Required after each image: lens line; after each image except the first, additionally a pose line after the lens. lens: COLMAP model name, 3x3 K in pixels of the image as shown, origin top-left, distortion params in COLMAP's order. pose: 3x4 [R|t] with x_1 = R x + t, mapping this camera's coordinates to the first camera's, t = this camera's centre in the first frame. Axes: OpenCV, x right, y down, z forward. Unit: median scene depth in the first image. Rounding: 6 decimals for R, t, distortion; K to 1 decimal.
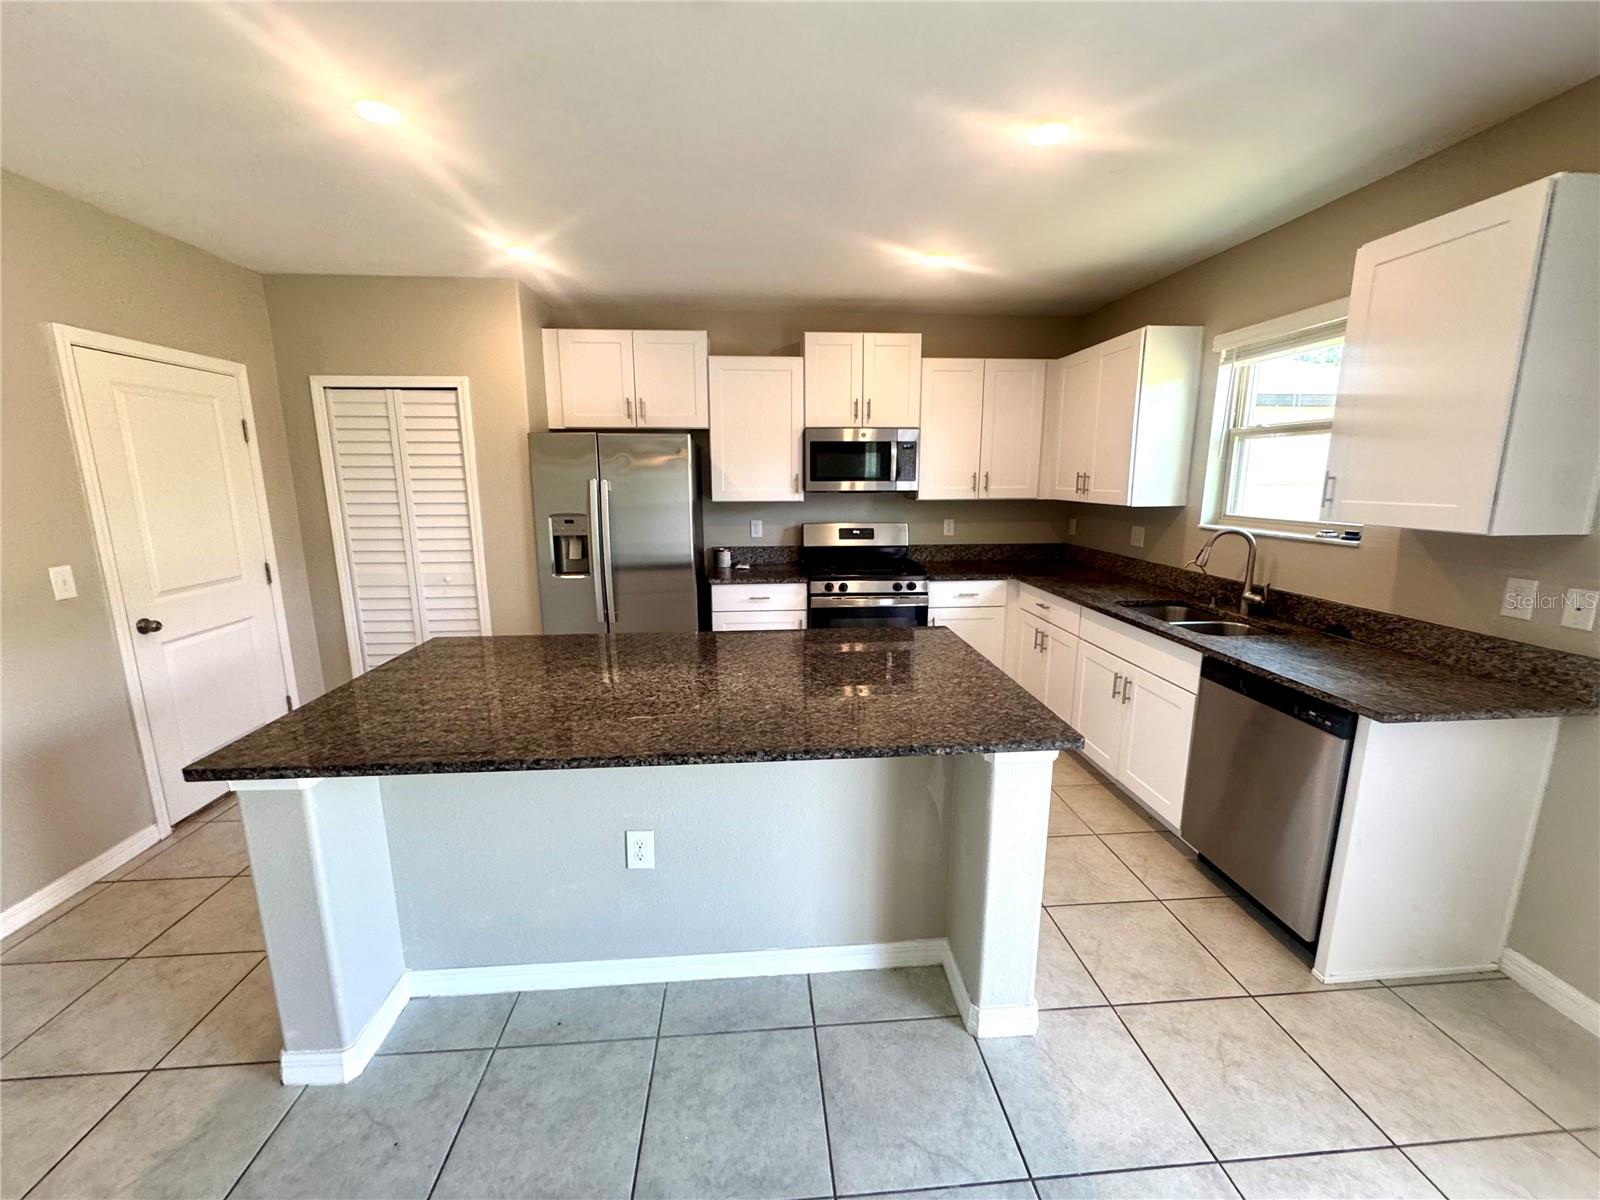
lens RADIAL K [[641.9, 0, 800.0], [0, 641.9, 596.7], [0, 0, 1]] dist [-0.006155, 0.001171]
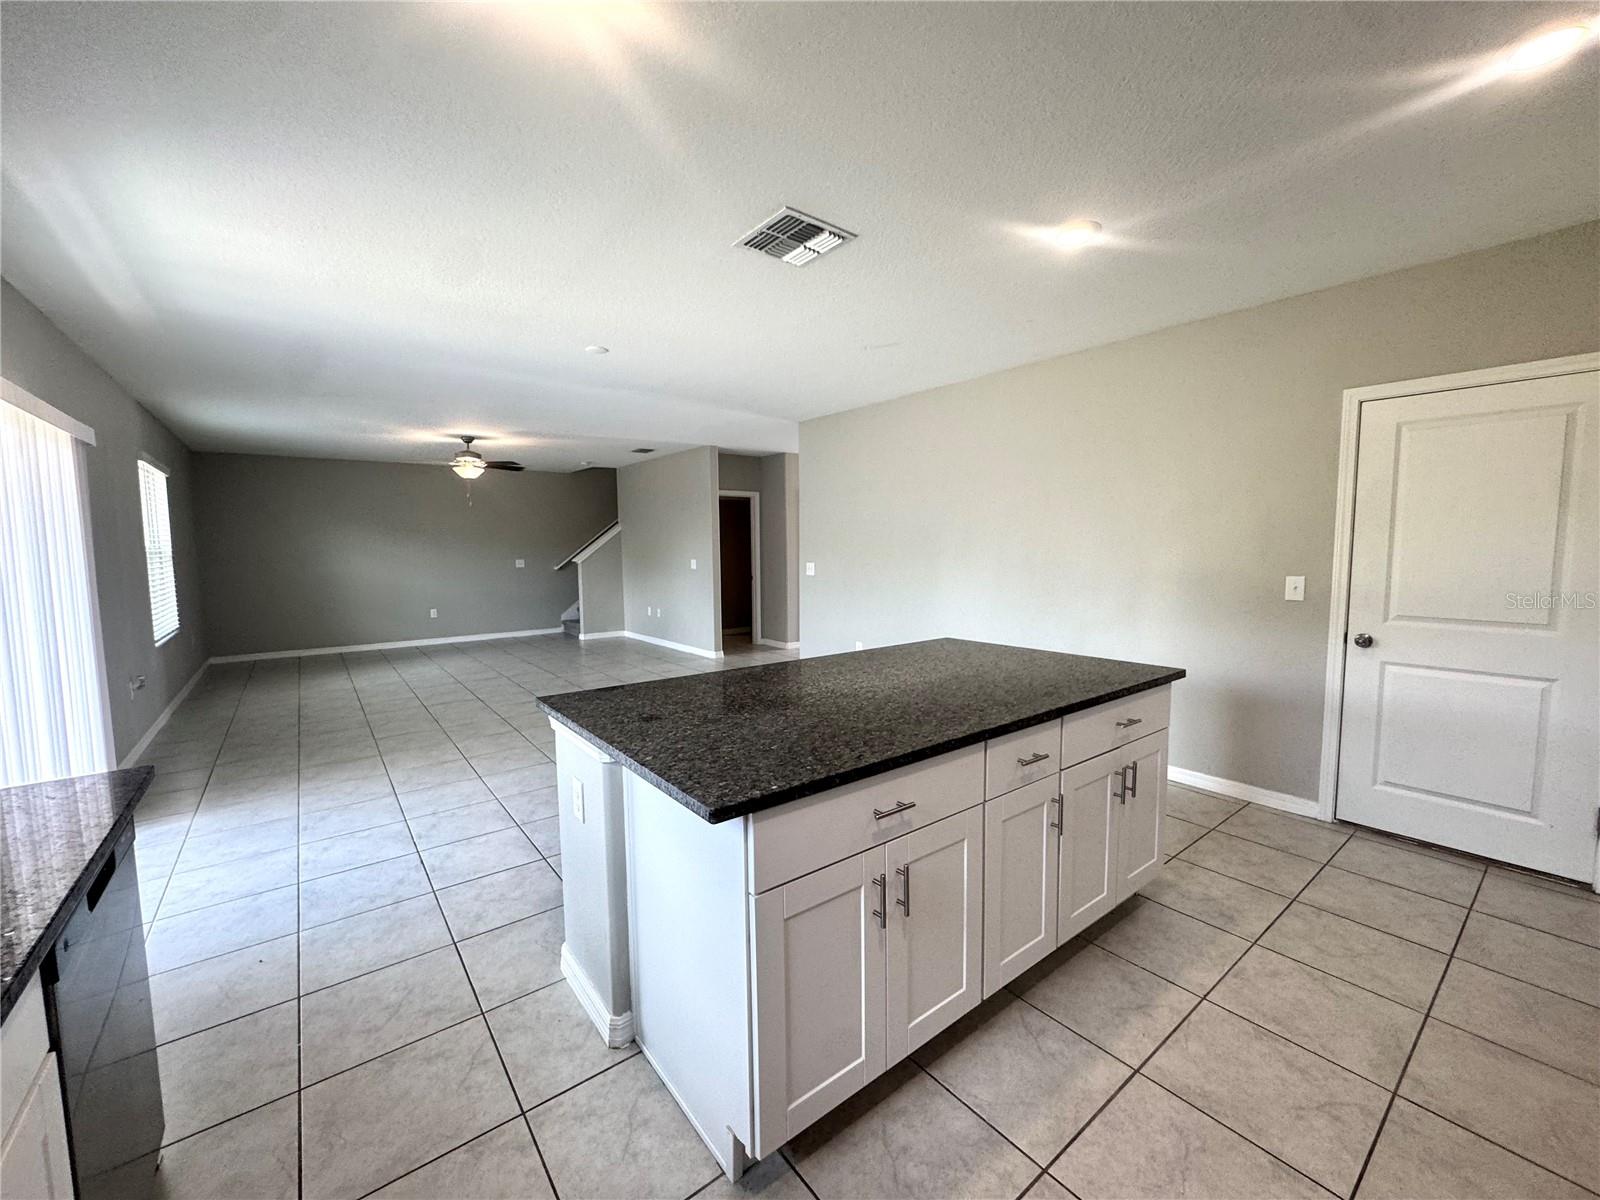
lens RADIAL K [[641.9, 0, 797.7], [0, 641.9, 597.8], [0, 0, 1]] dist [-0.006155, 0.001171]
pose [[-0.835735, 0.057815, -0.546080, 0.302680], [-0.090912, 0.966152, 0.241424, -0.152640], [0.541554, 0.251412, -0.802191, 0.994038]]
